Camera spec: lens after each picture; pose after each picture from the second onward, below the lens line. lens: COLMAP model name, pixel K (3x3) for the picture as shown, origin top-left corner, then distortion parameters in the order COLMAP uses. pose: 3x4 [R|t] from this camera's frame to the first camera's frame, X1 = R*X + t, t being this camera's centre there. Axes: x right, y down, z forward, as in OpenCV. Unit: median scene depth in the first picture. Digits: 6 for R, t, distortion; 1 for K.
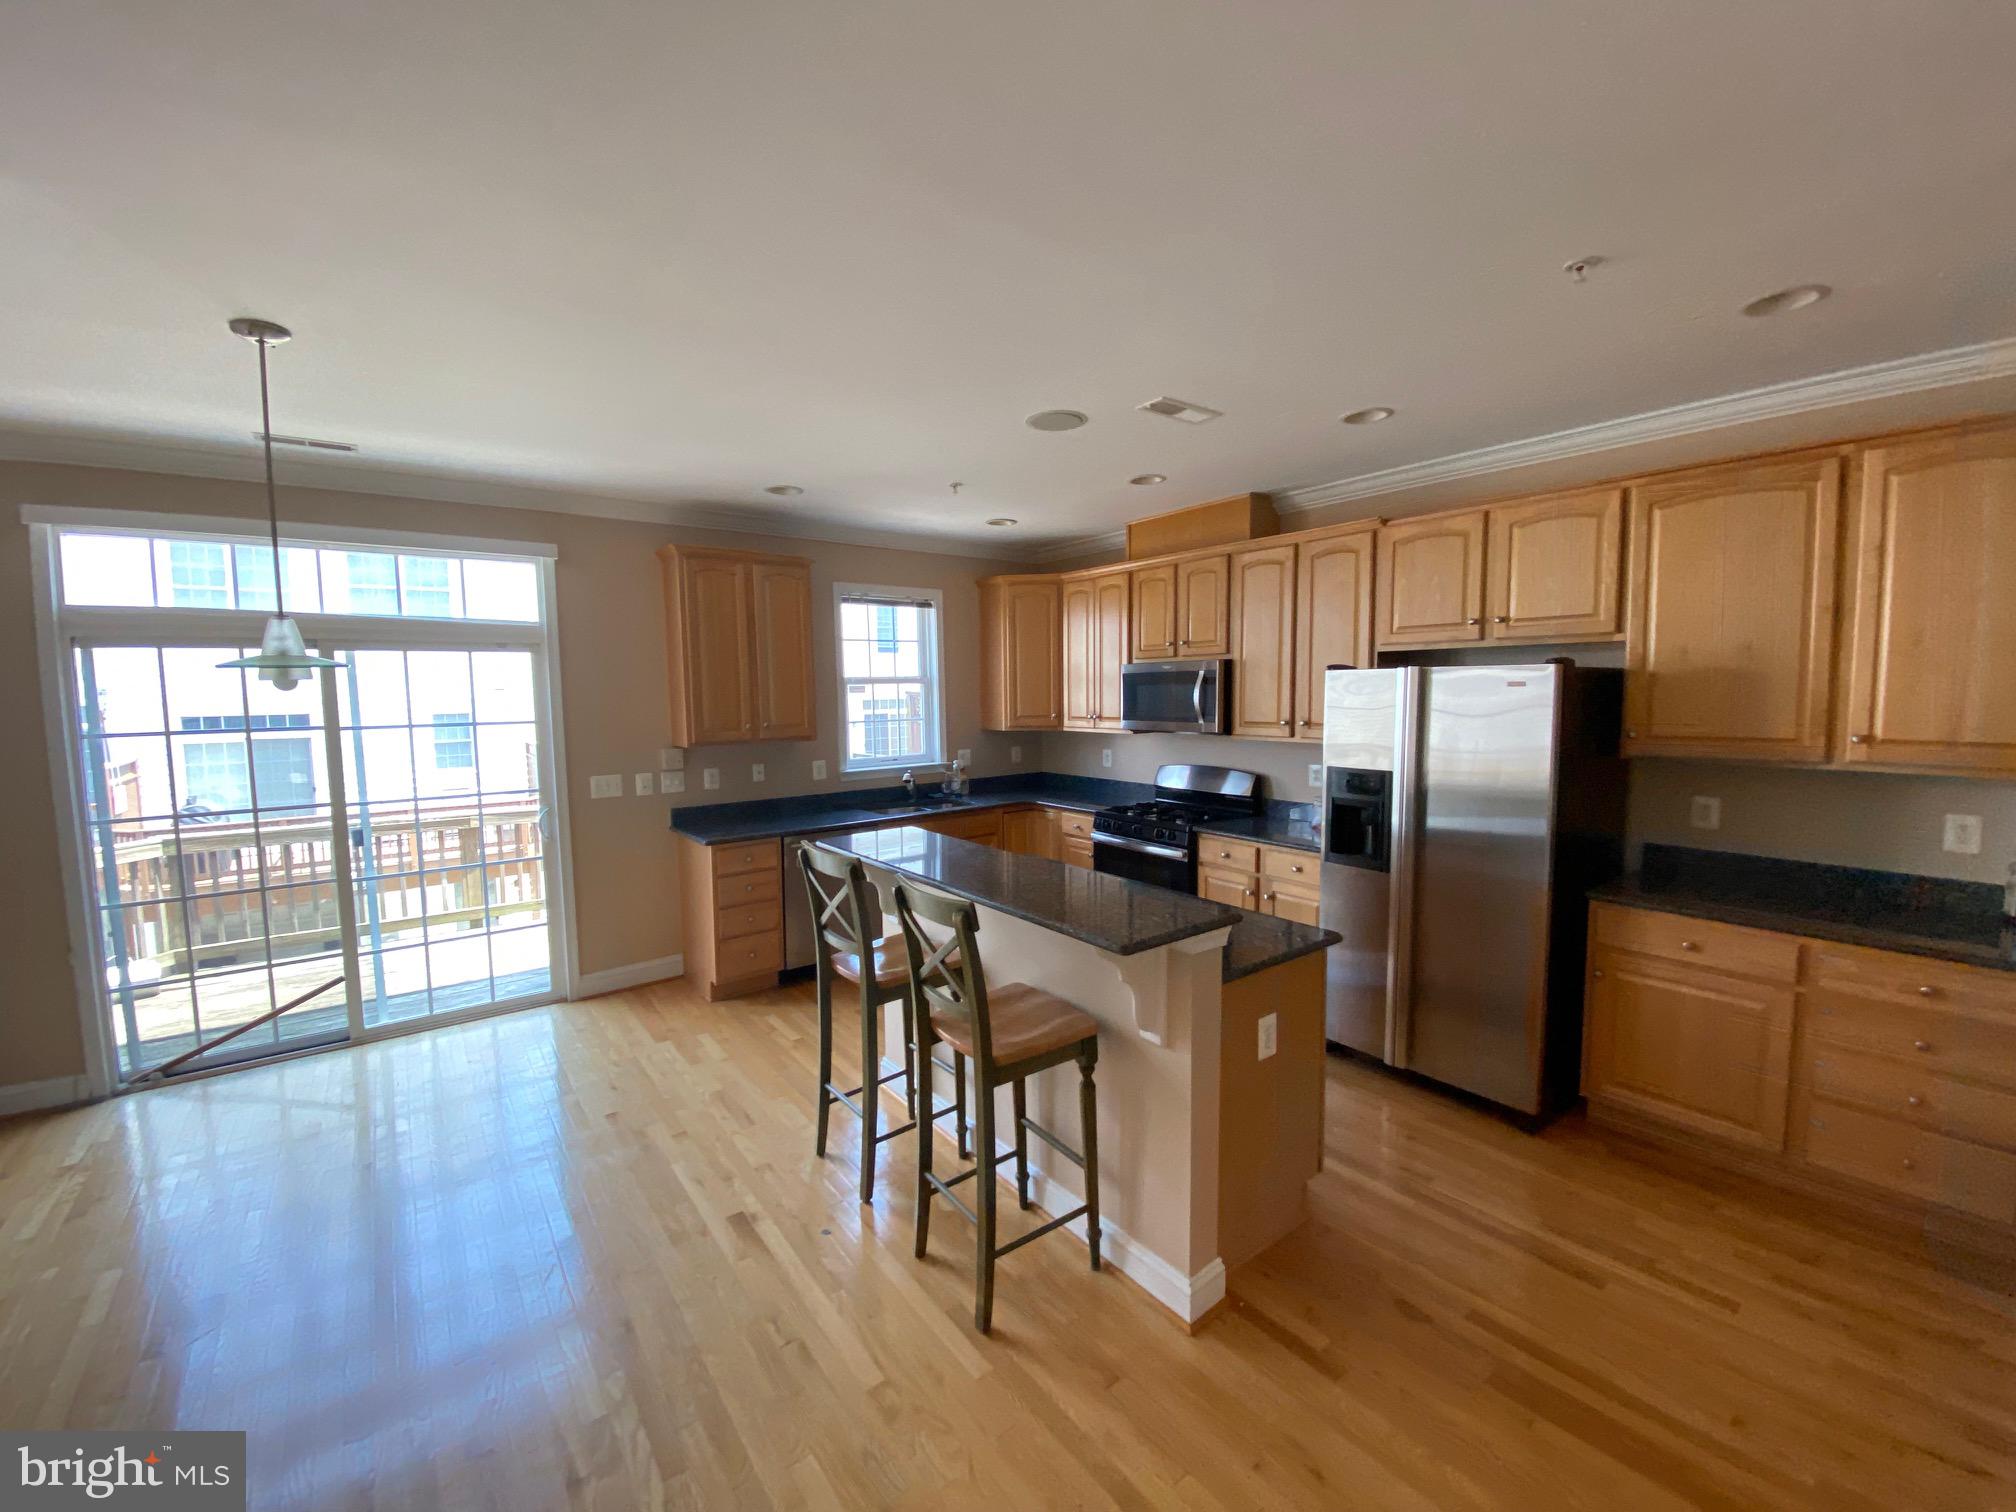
lens RADIAL K [[812.0, 0, 1007.0], [0, 812.0, 749.9], [0, 0, 1]] dist [0.044903, -0.030211]
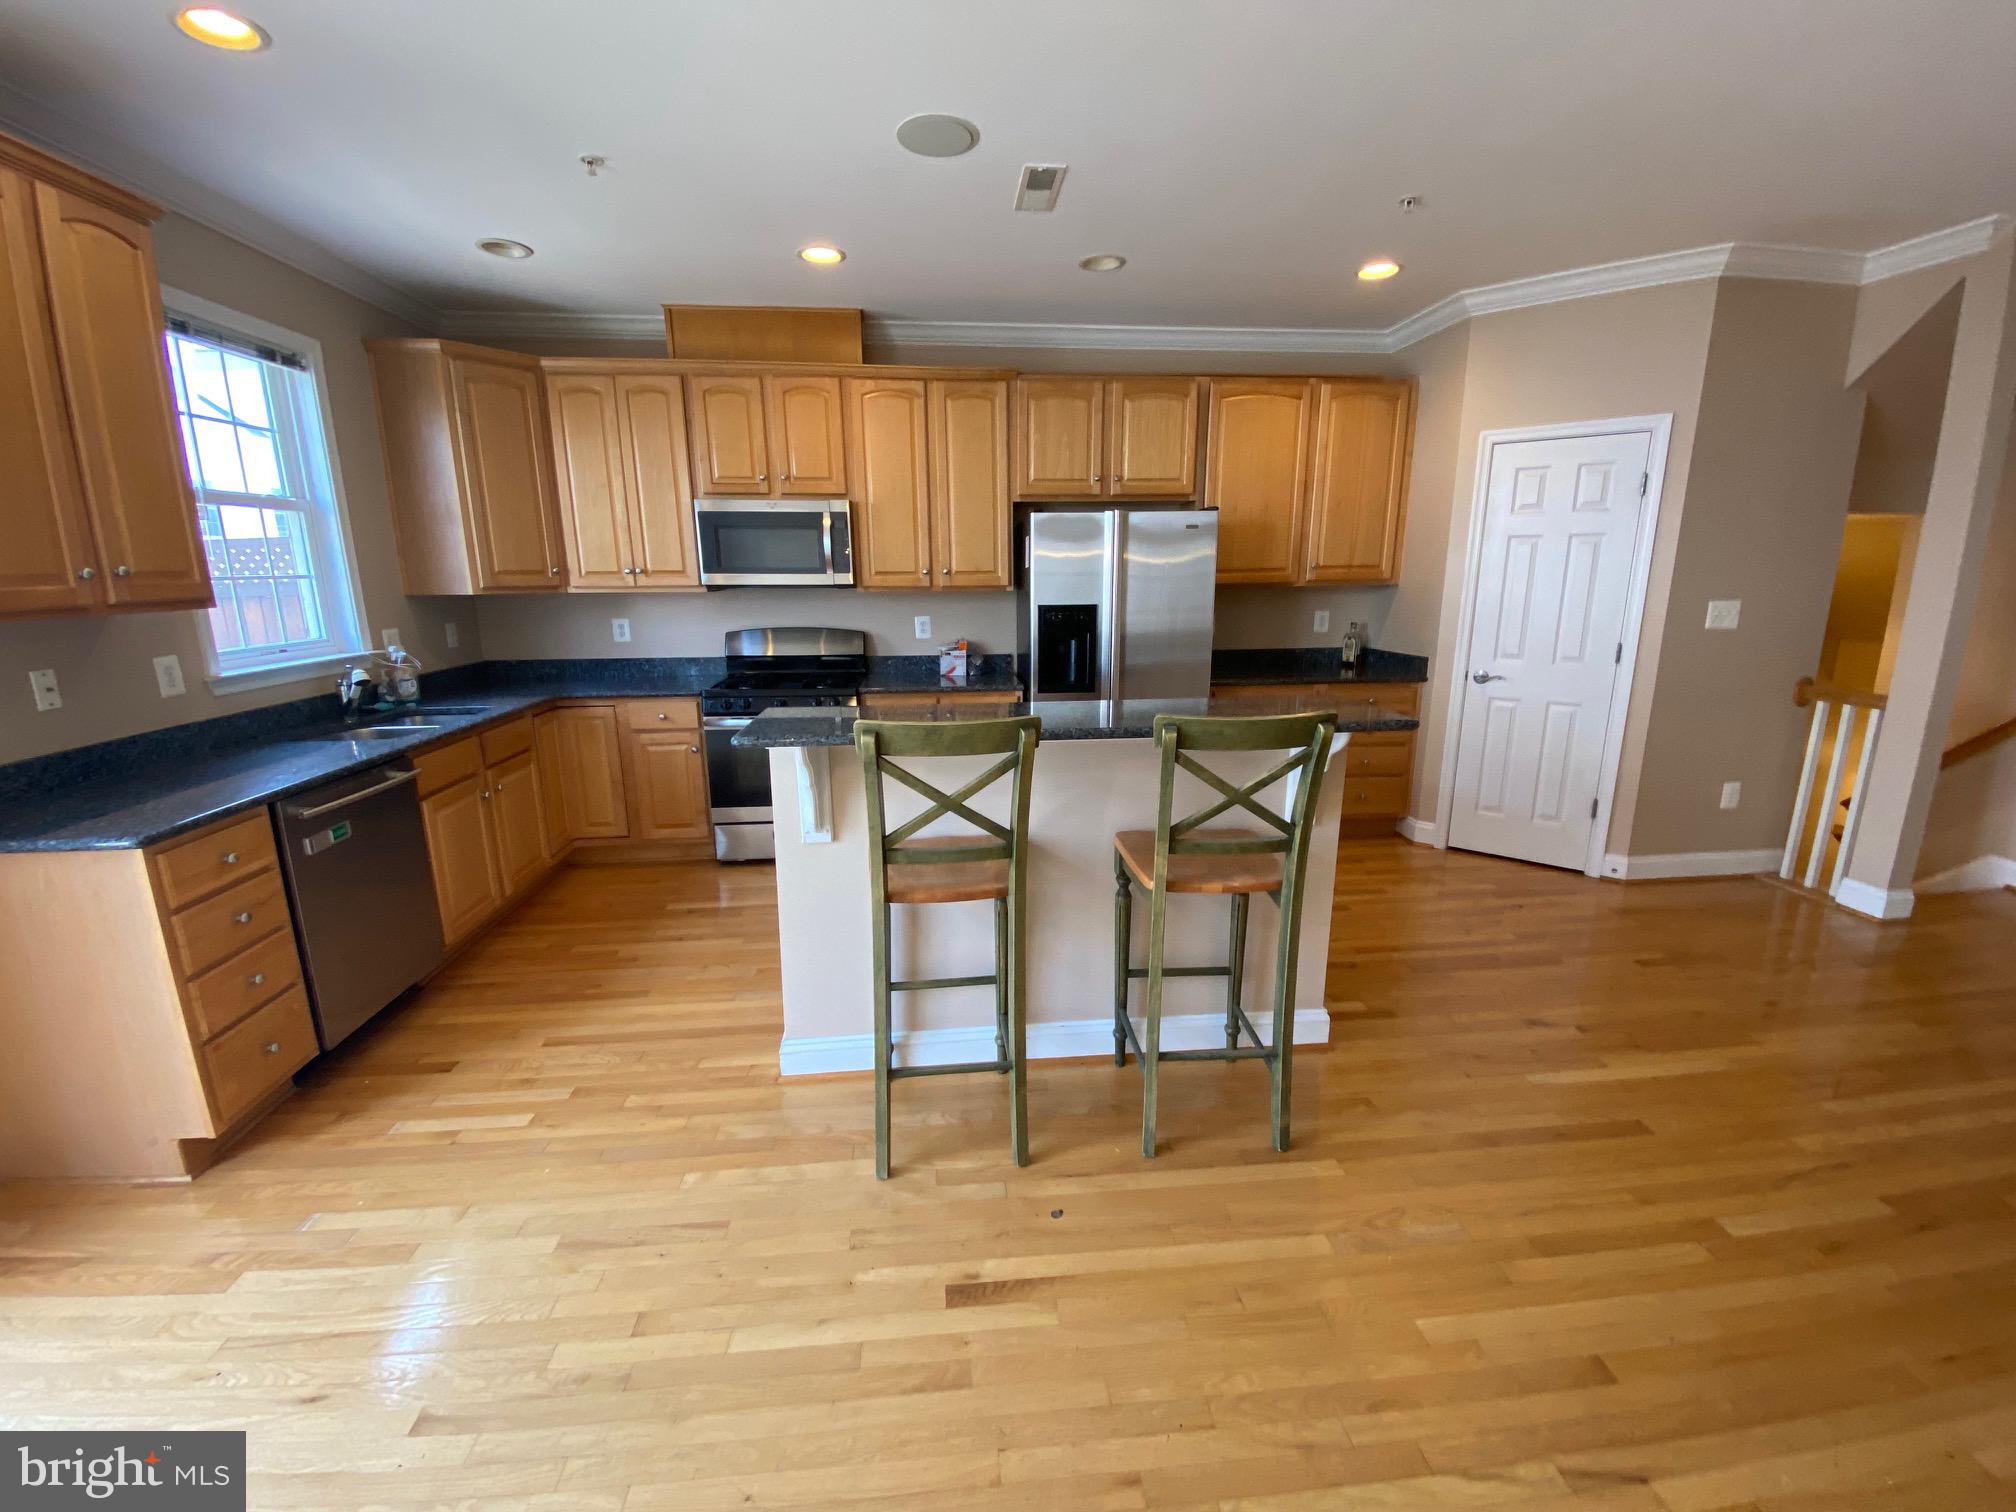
lens RADIAL K [[812.0, 0, 1007.0], [0, 812.0, 749.9], [0, 0, 1]] dist [0.044903, -0.030211]
pose [[0.533058, -0.173389, 0.828121, -0.456853], [0.065872, 0.984310, 0.163689, 0.025025], [-0.843510, -0.032706, 0.536116, 0.375358]]
